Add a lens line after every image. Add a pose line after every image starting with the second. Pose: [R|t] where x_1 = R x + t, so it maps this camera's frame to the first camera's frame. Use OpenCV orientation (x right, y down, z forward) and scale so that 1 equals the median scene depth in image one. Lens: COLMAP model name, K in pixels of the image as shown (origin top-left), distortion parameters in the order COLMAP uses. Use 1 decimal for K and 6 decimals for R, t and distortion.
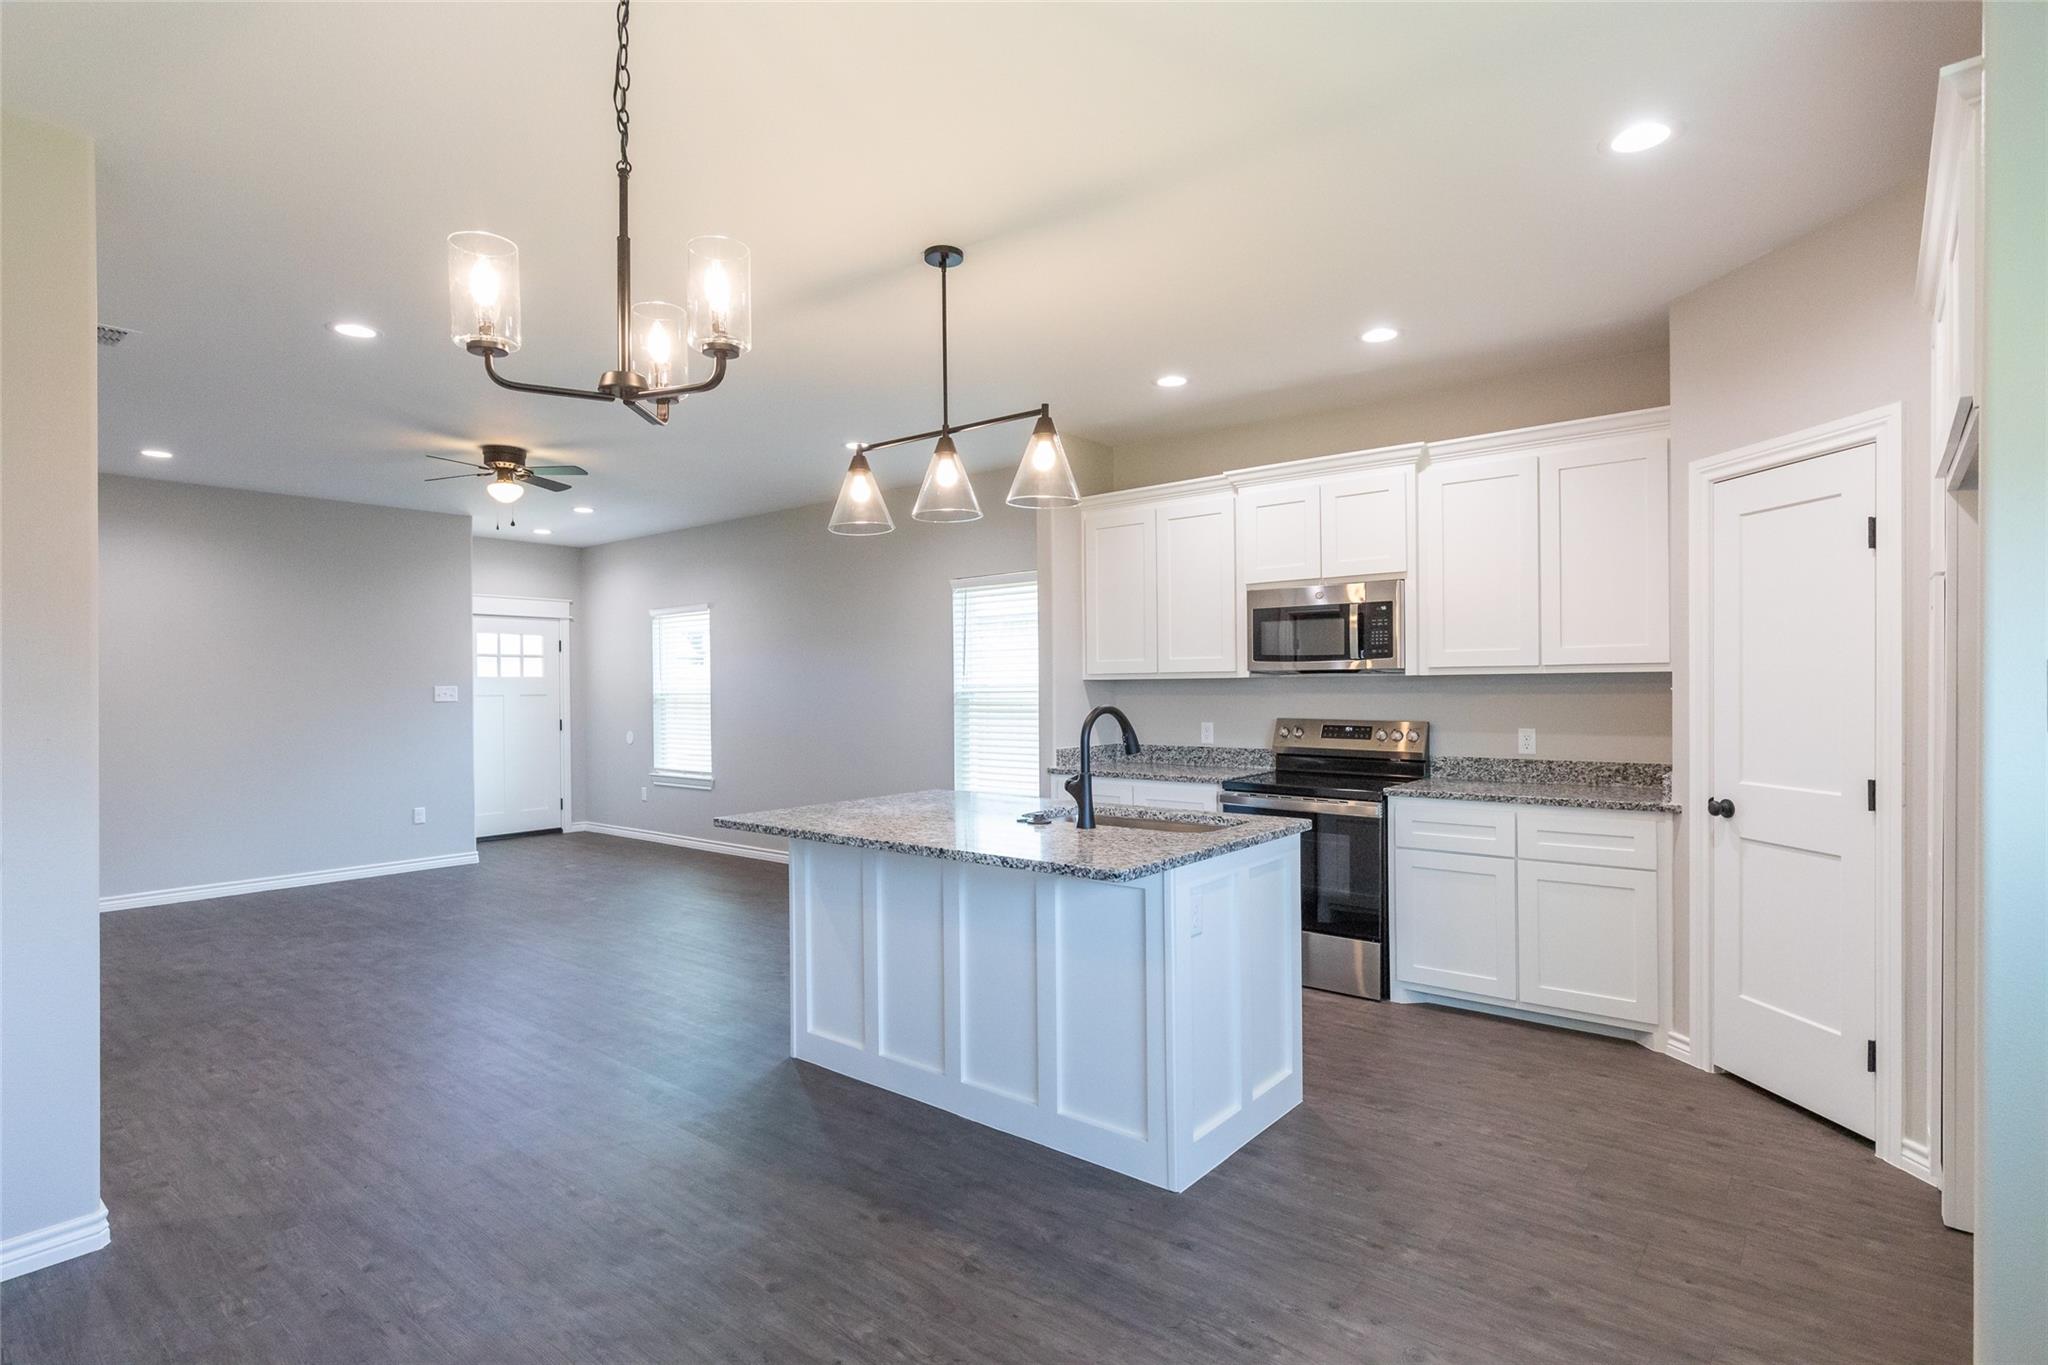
lens RADIAL K [[1041.0, 0, 1024.0], [0, 1041.0, 682.5], [0, 0, 1]] dist [-0.000791, -0.000061]
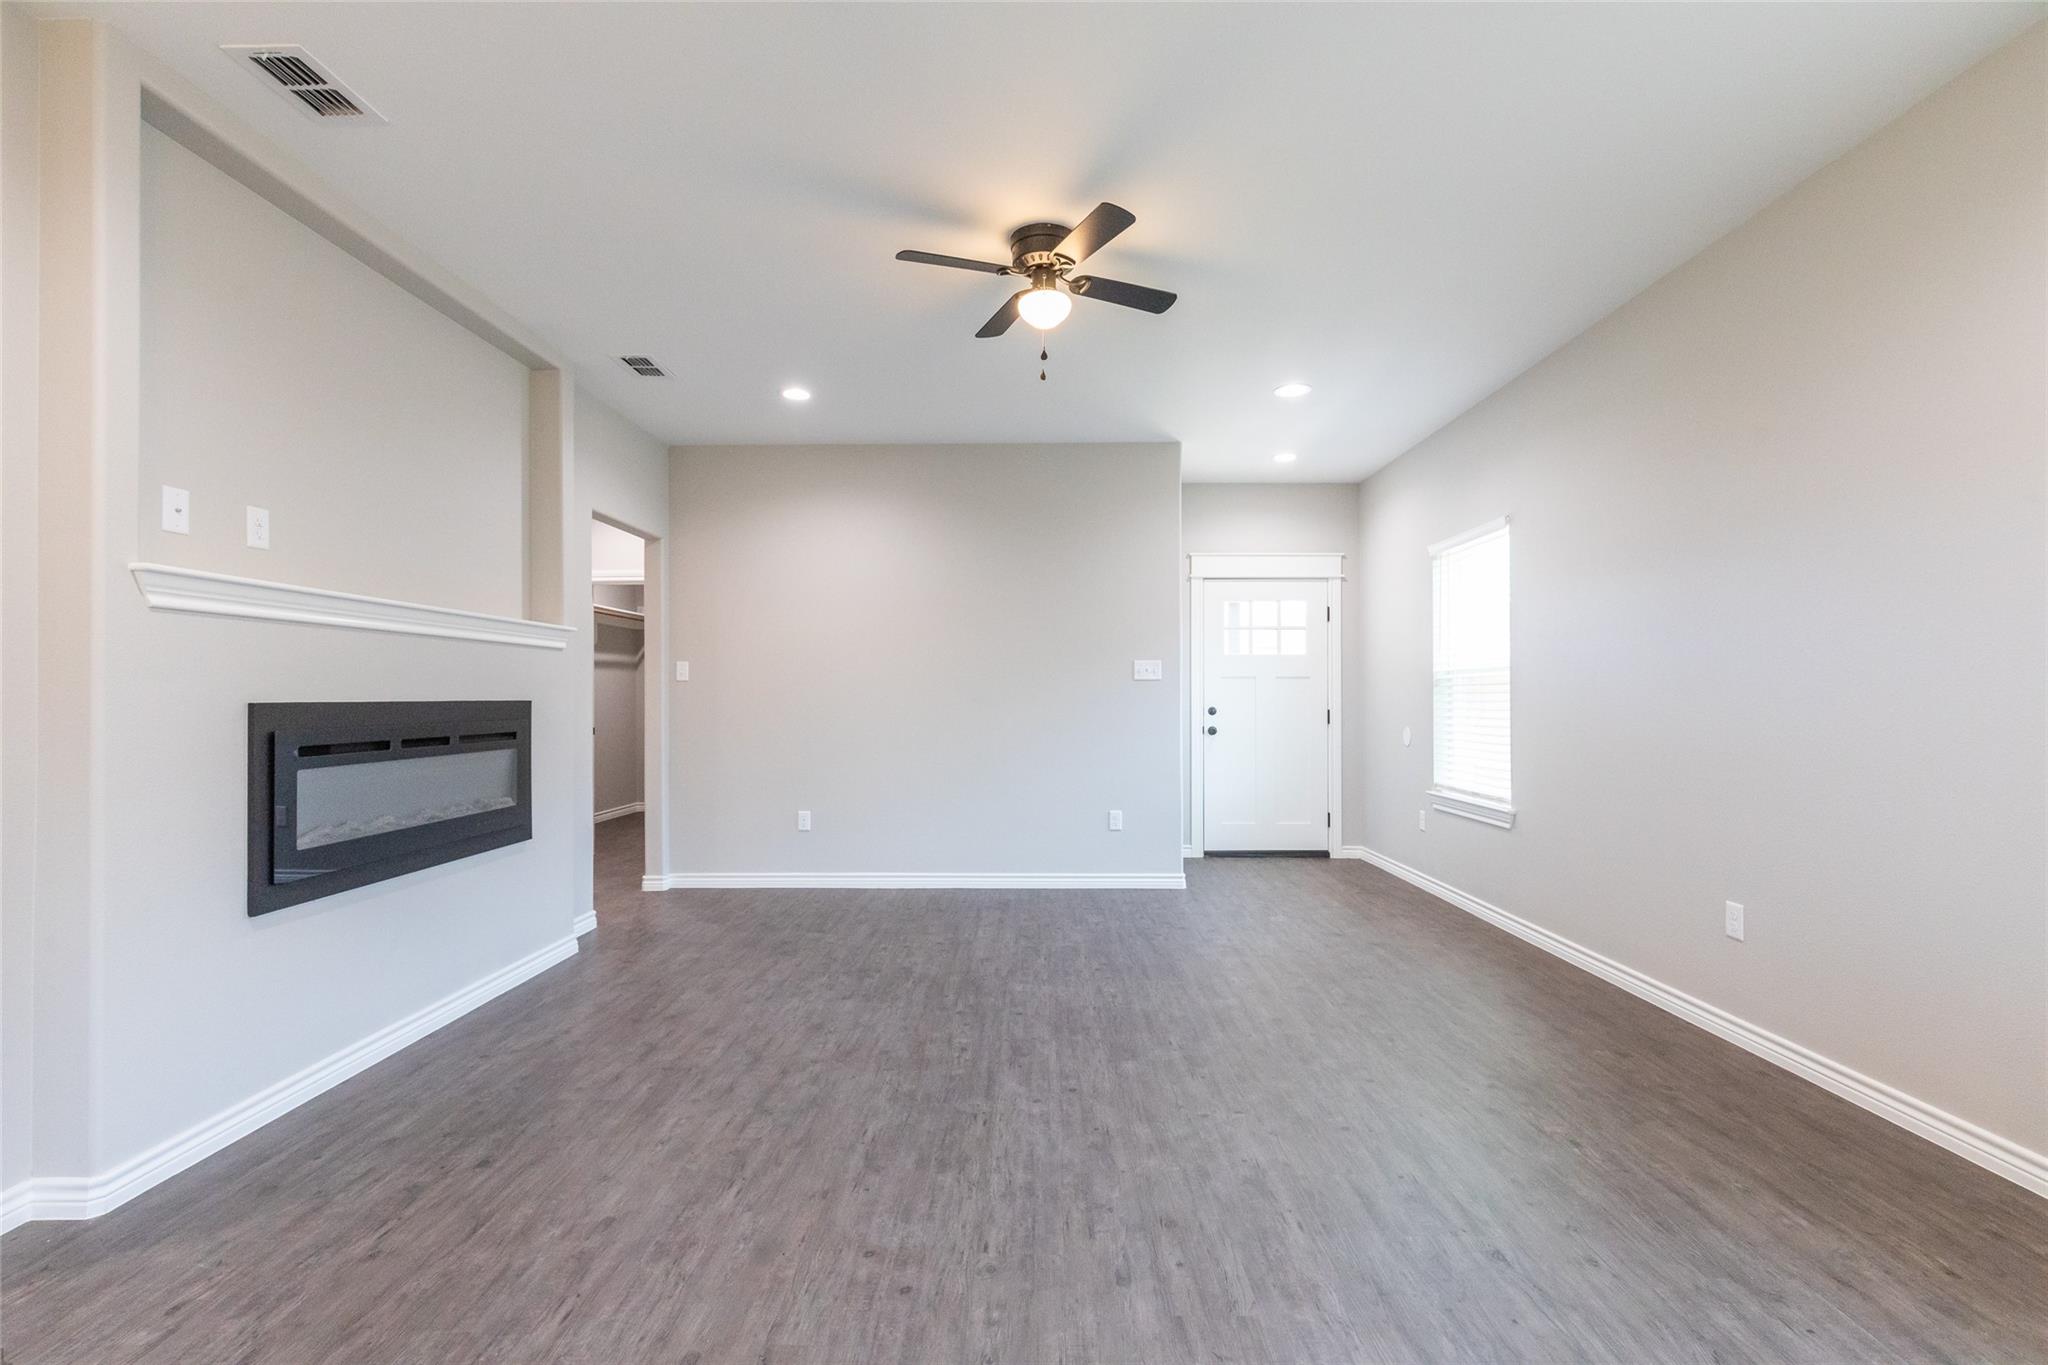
lens RADIAL K [[911.3, 0, 1024.0], [0, 911.3, 682.5], [0, 0, 1]] dist [-0.000212, -0.000128]
pose [[0.622458, -0.005128, -0.782636, -0.063028], [-0.003806, 0.999947, -0.009578, 0.024511], [0.782644, 0.008940, 0.622406, 0.432480]]
